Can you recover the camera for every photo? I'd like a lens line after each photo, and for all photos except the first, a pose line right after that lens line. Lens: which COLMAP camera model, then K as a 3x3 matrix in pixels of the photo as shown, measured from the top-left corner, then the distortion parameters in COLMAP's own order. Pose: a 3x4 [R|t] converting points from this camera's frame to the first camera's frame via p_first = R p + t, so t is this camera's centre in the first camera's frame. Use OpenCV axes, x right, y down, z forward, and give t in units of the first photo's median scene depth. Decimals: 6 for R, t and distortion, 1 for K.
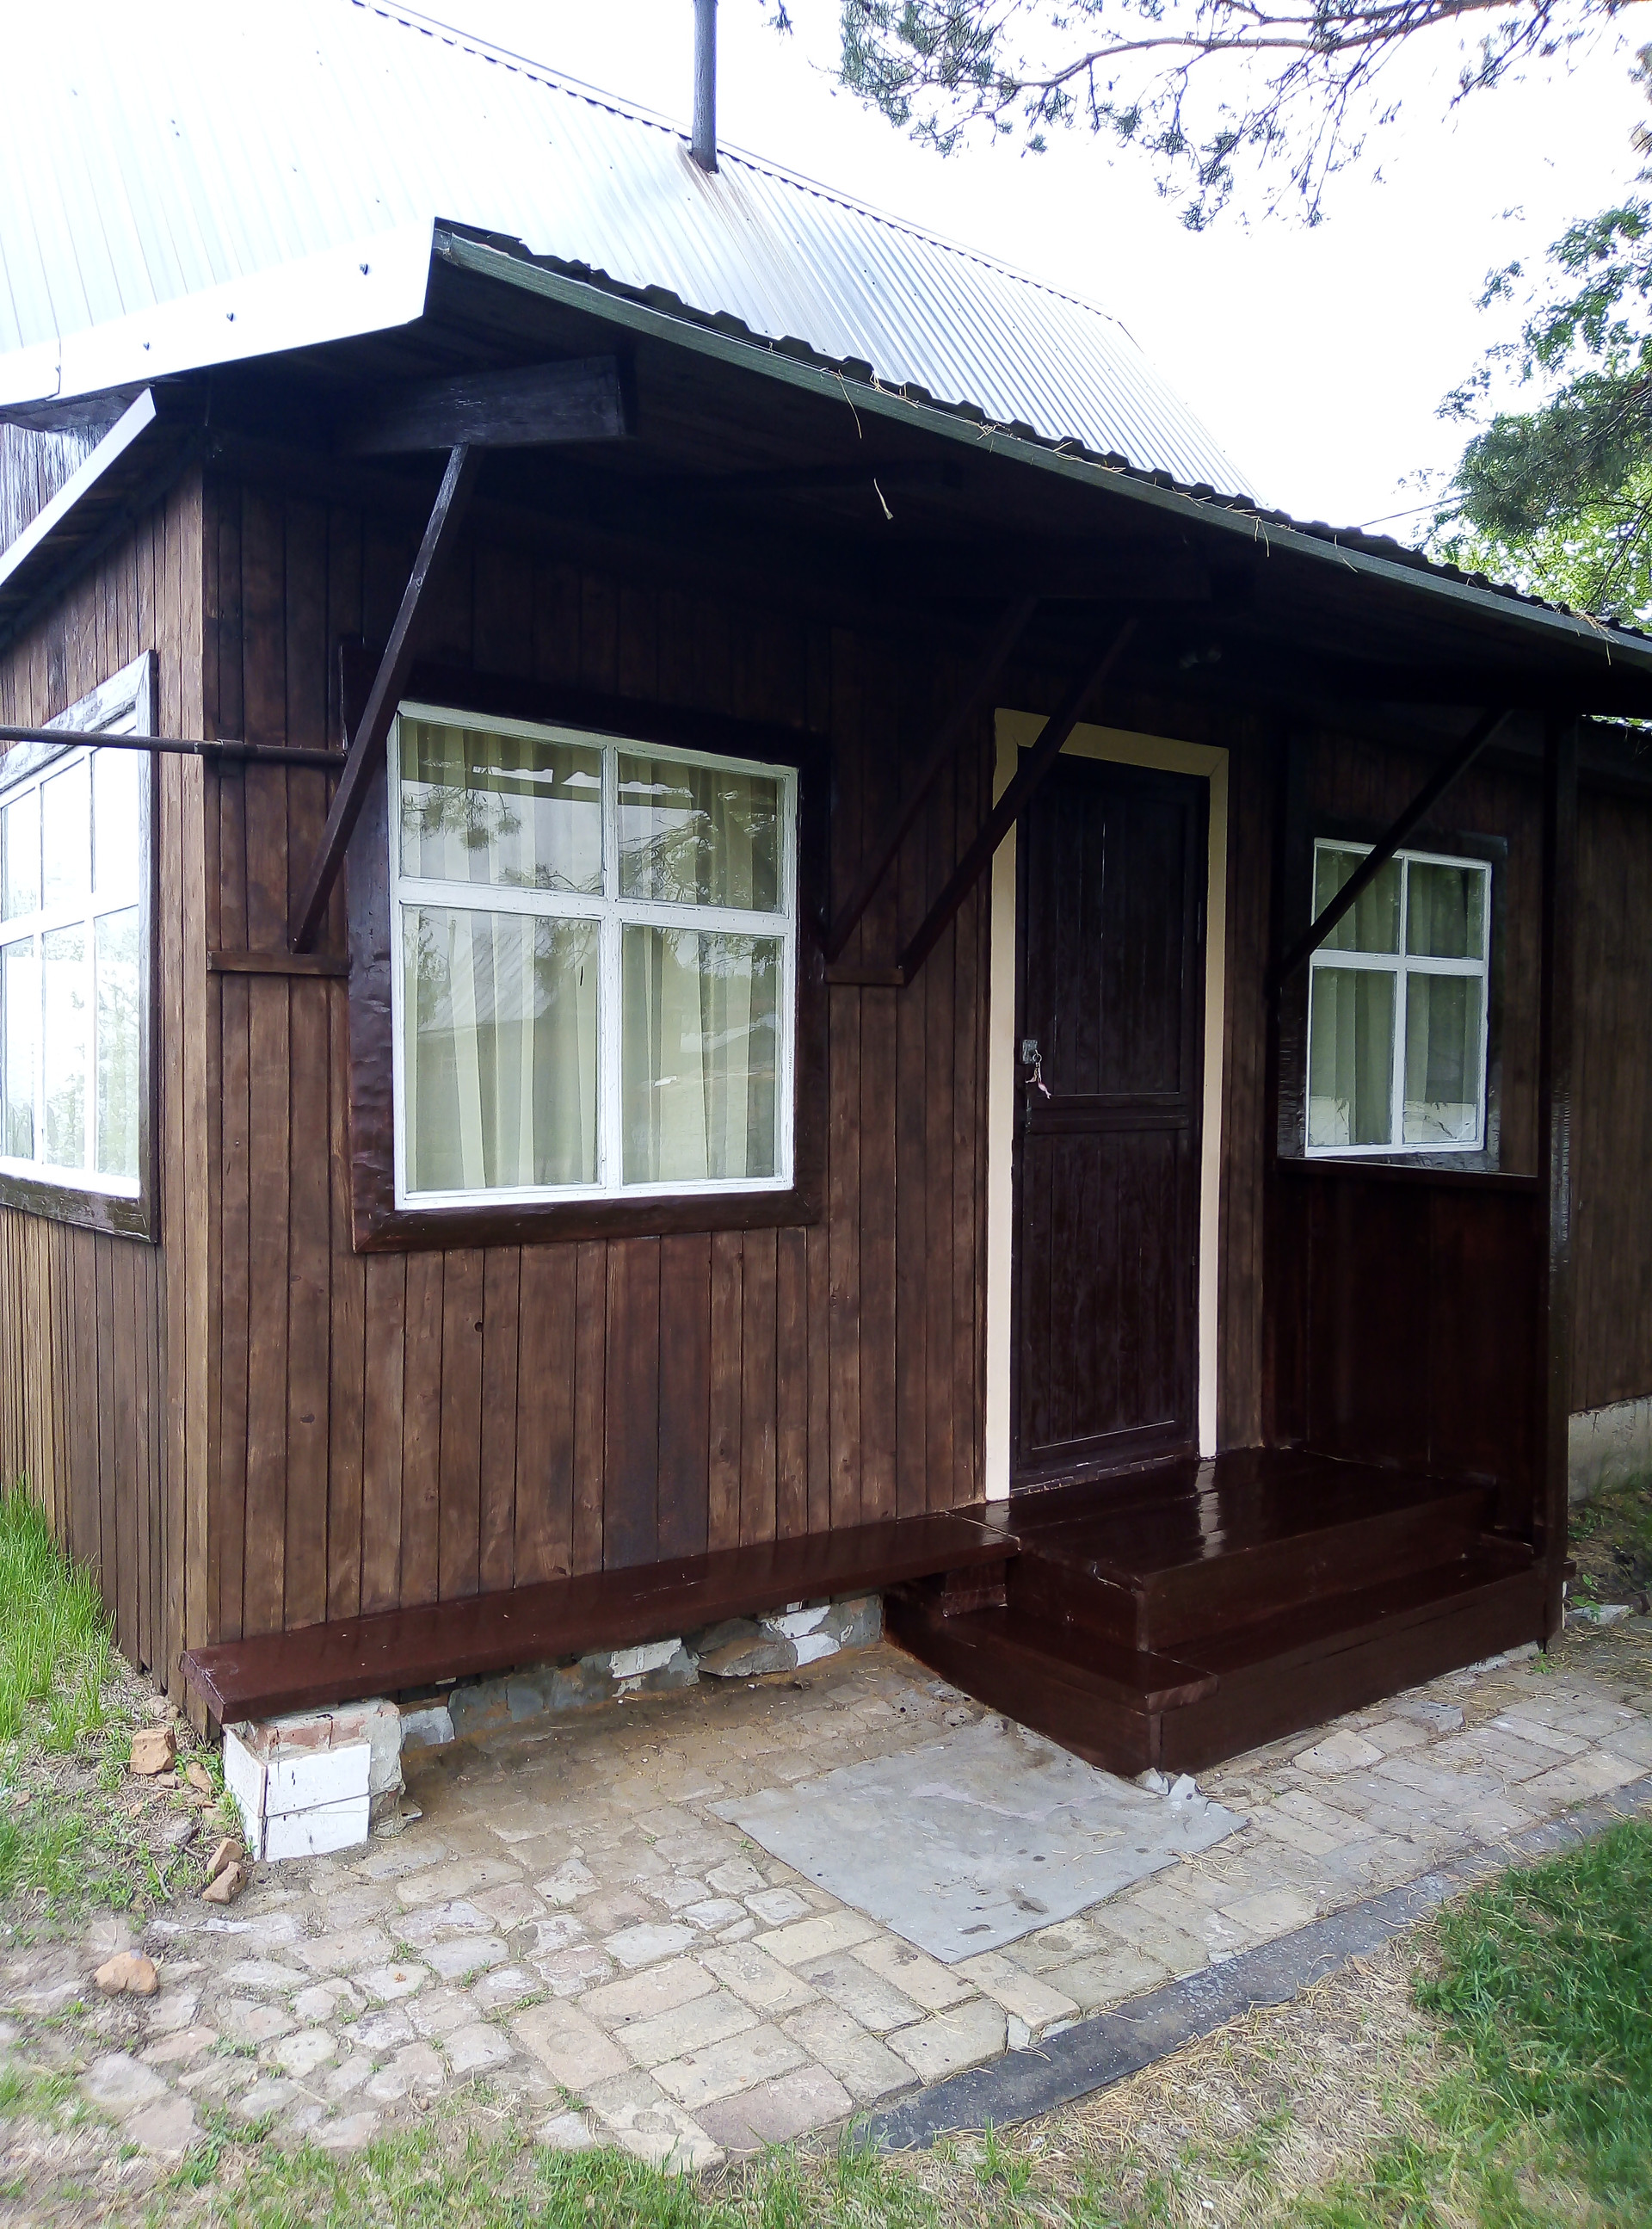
lens RADIAL K [[1638.5, 0, 826.0], [0, 1638.5, 1114.5], [0, 0, 1]] dist [0.059844, -0.004330]
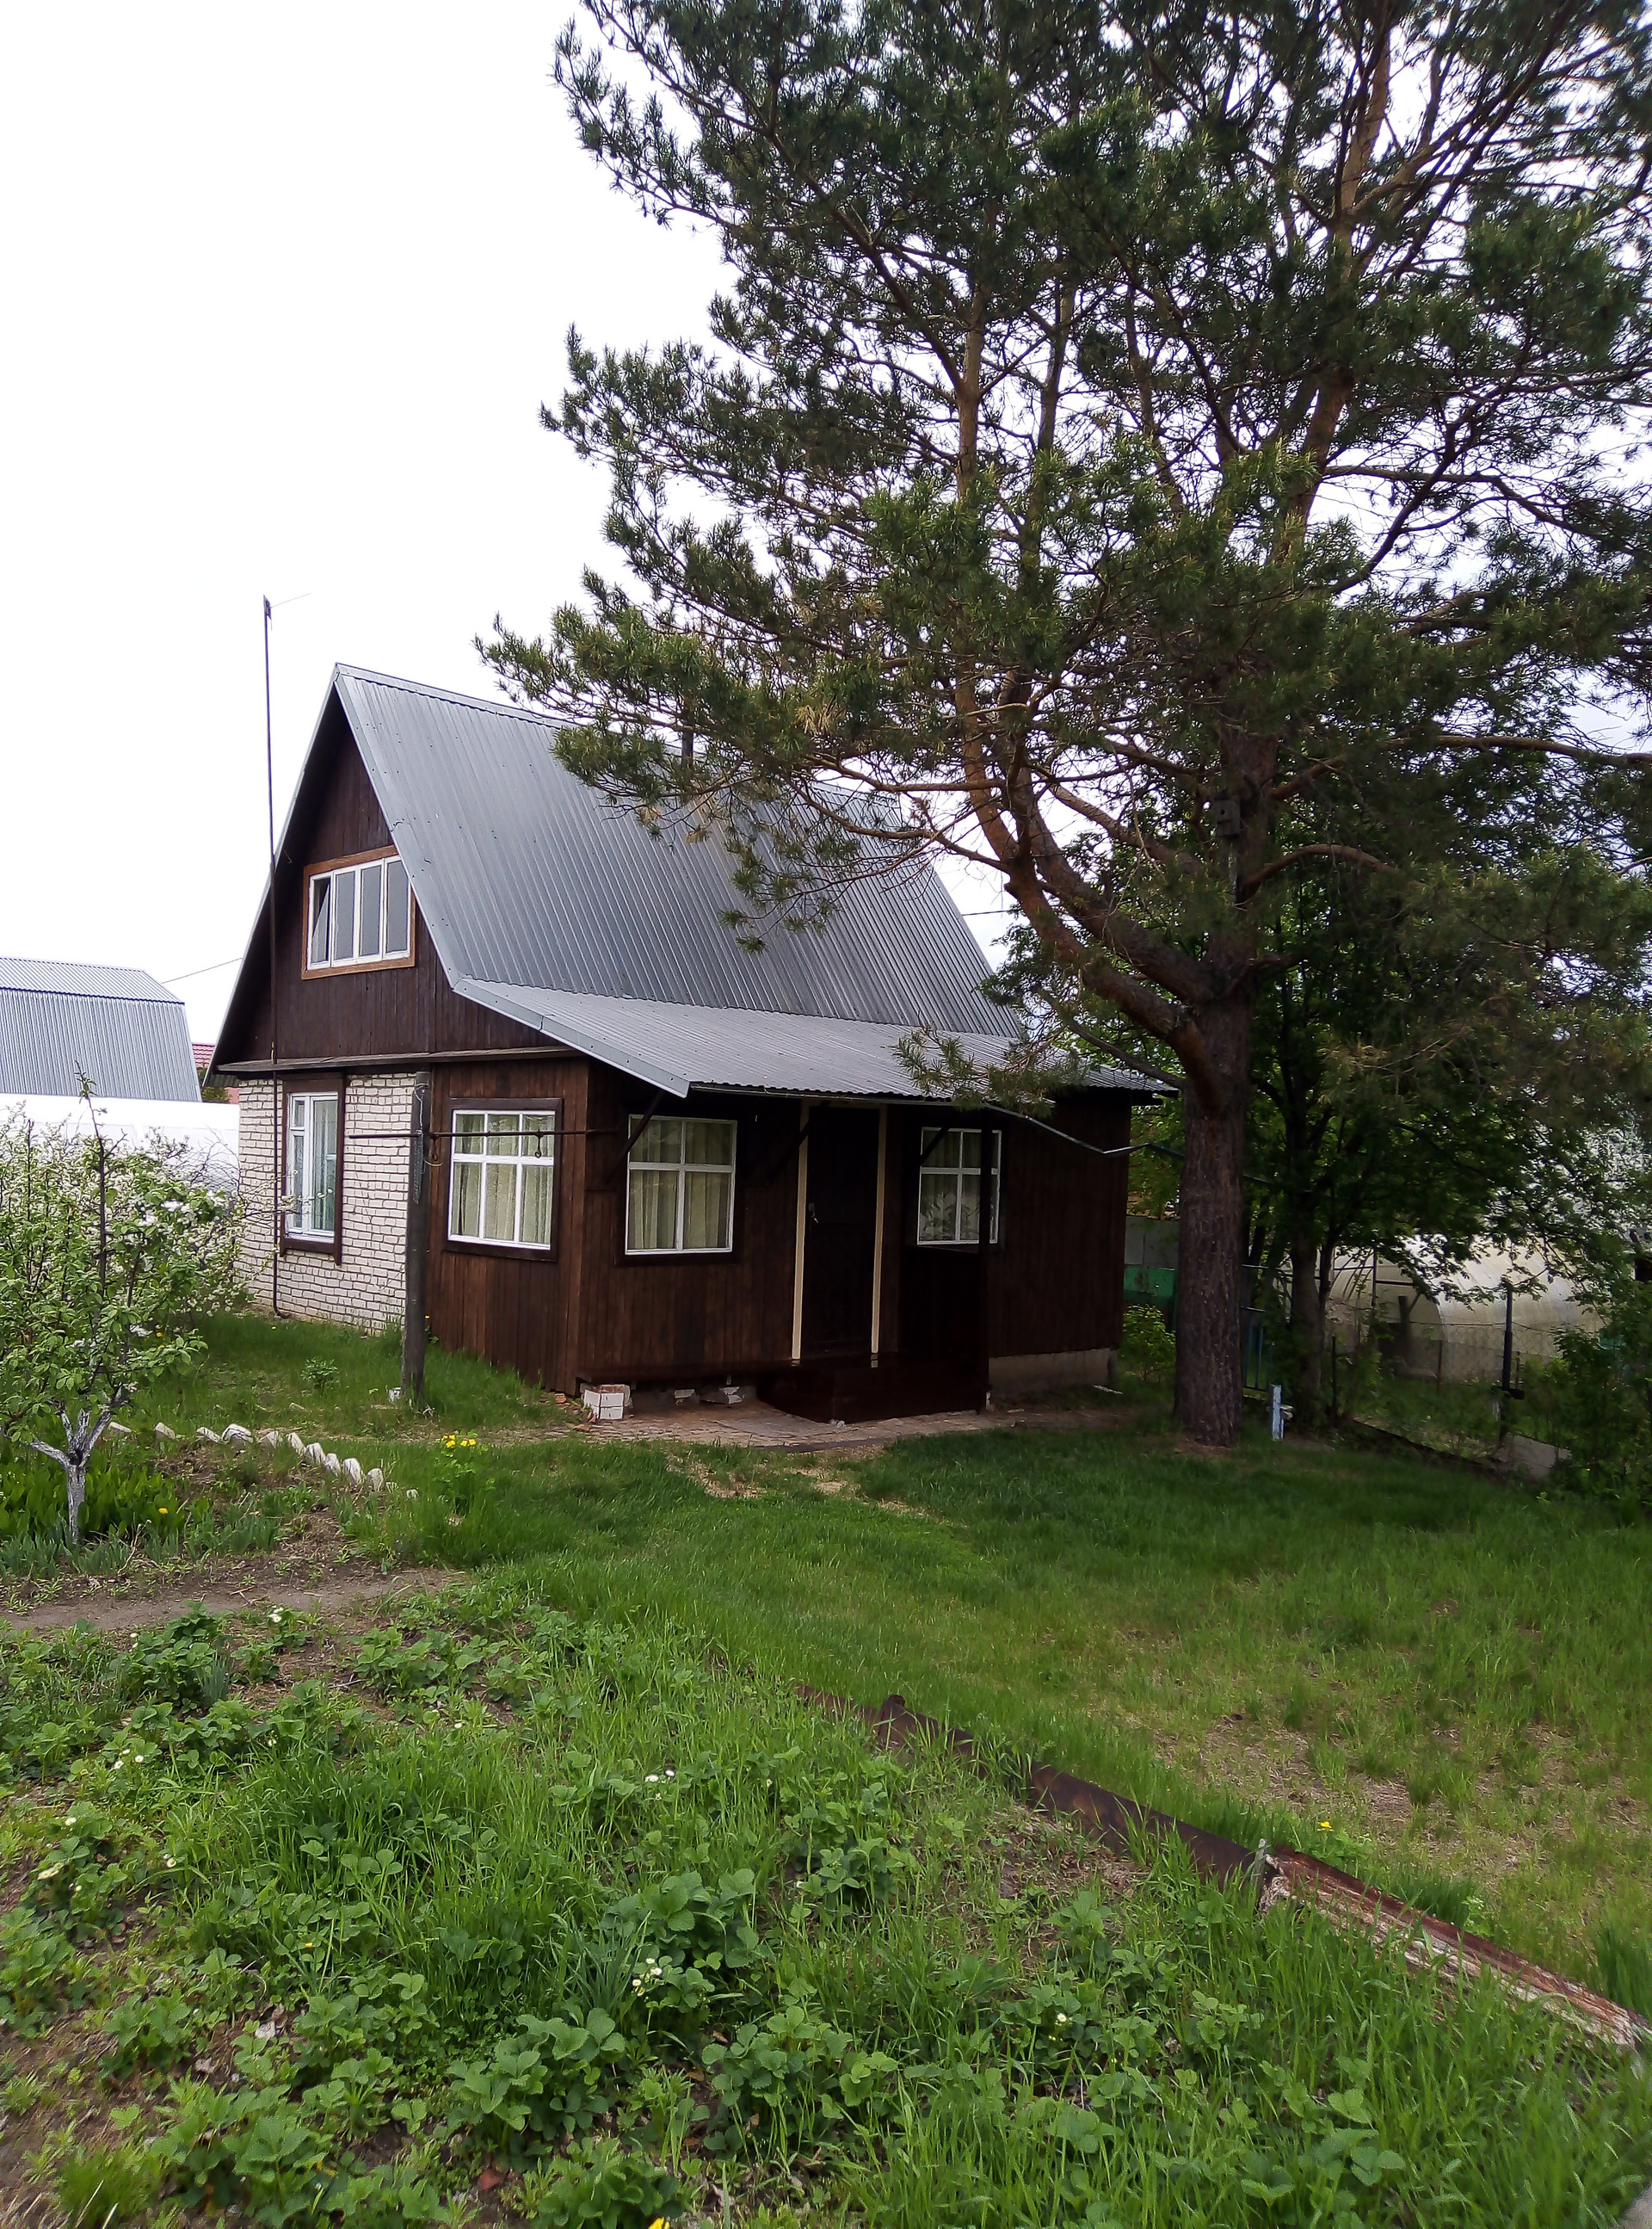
lens RADIAL K [[1638.5, 0, 826.0], [0, 1638.5, 1114.5], [0, 0, 1]] dist [0.059844, -0.004330]
pose [[0.997029, 0.028523, 0.071555, -0.073646], [-0.025871, 0.998953, -0.037726, -0.106933], [-0.072557, 0.035763, 0.996723, -2.204601]]
